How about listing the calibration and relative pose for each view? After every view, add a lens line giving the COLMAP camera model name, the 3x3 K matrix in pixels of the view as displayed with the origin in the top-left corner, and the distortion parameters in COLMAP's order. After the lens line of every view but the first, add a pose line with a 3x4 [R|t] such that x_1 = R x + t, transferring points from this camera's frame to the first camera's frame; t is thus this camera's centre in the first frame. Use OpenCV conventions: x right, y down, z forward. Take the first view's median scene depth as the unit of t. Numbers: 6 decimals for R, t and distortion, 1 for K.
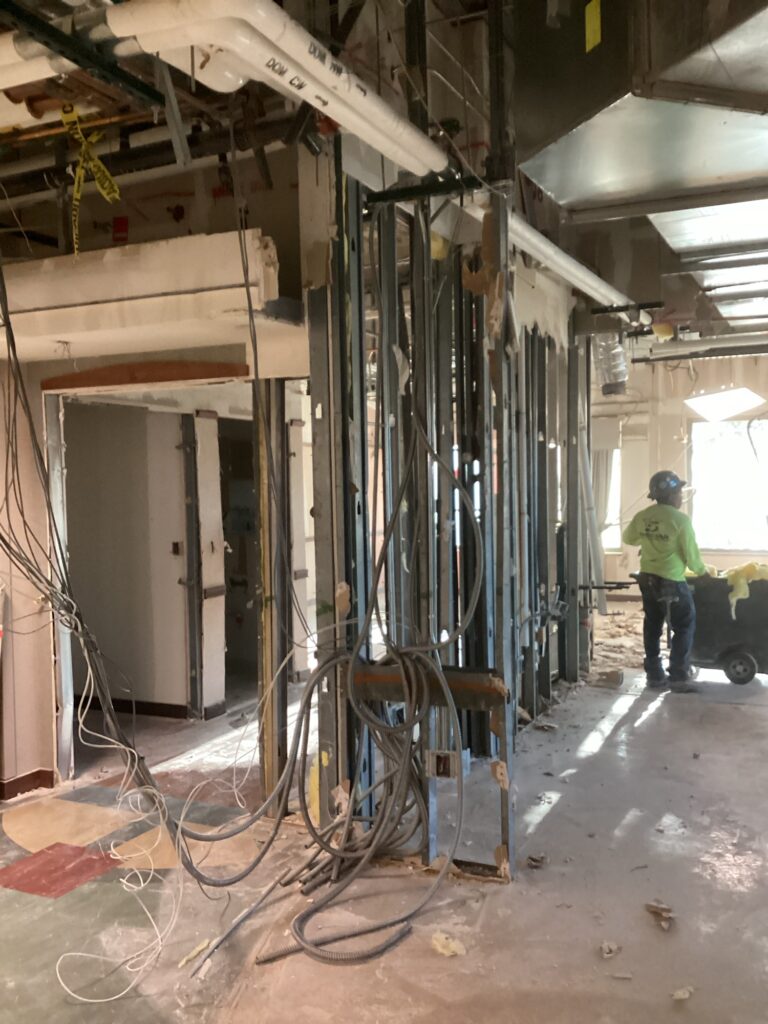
lens RADIAL K [[919.7, 0, 381.7], [0, 919.7, 514.3], [0, 0, 1]] dist [0.113152, -0.193424]
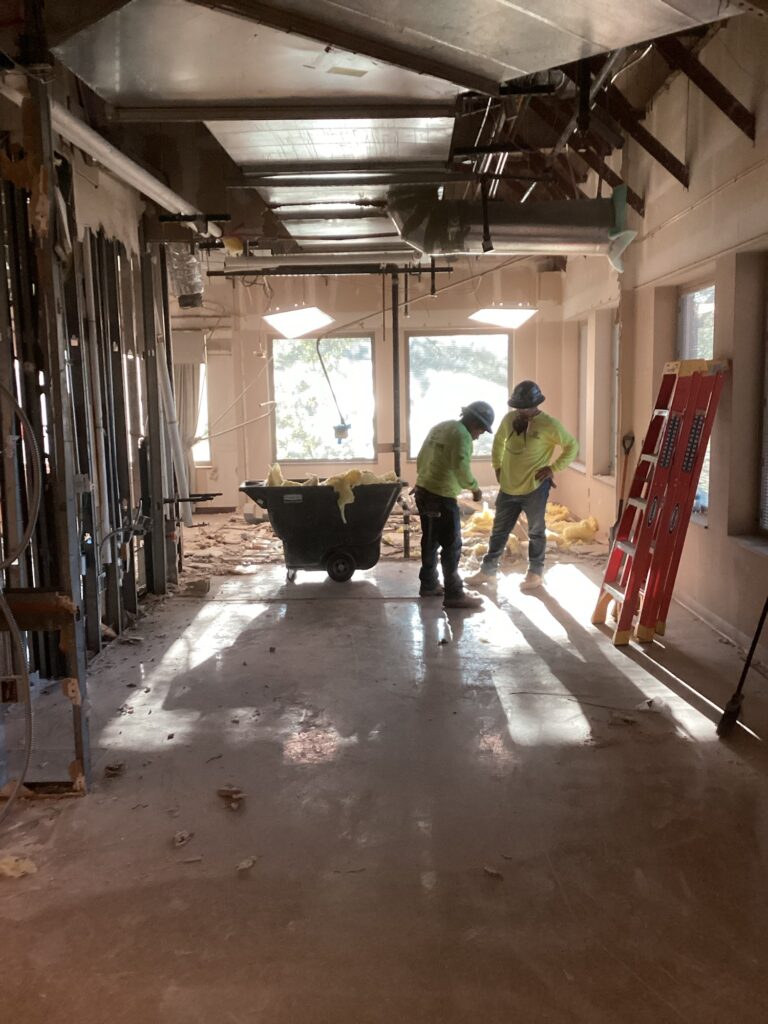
lens RADIAL K [[919.7, 0, 376.1], [0, 919.7, 514.8], [0, 0, 1]] dist [0.113152, -0.193424]
pose [[0.913007, -0.054762, 0.404252, 0.028544], [0.017775, 0.995348, 0.094690, 0.004751], [-0.407557, -0.079267, 0.909733, -0.014214]]
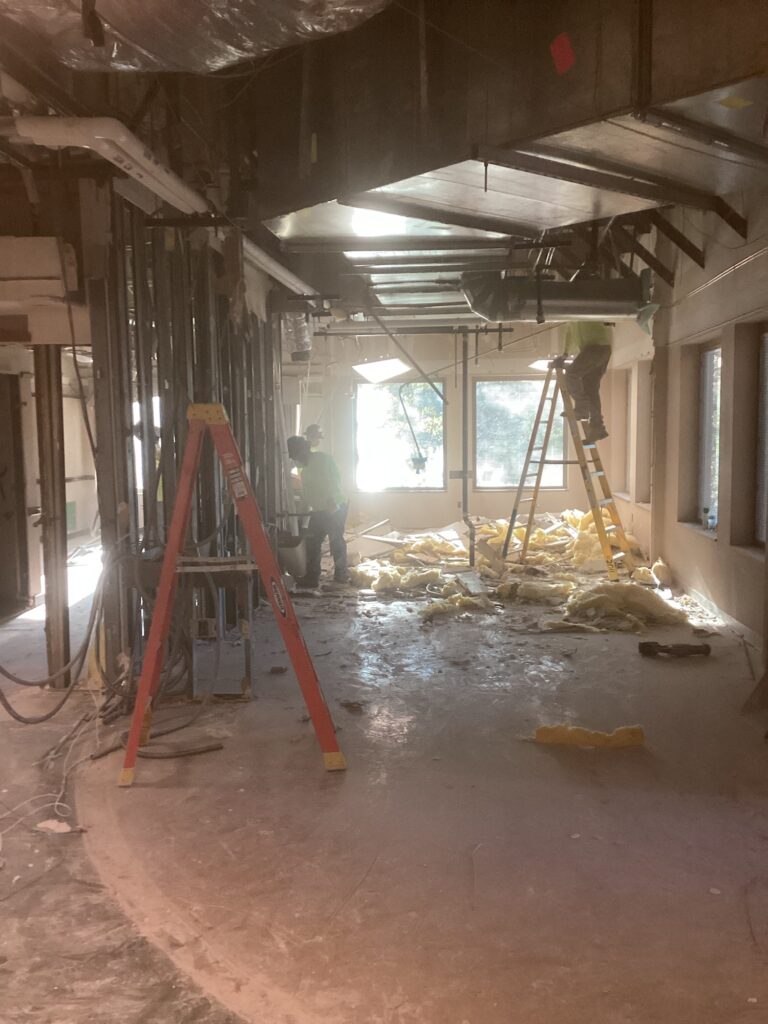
lens RADIAL K [[919.7, 0, 378.5], [0, 919.7, 510.2], [0, 0, 1]] dist [0.113152, -0.193424]
pose [[0.938886, -0.023411, 0.343432, -0.144819], [0.006927, 0.998768, 0.049147, 0.019987], [-0.344160, -0.043764, 0.937891, -0.365319]]
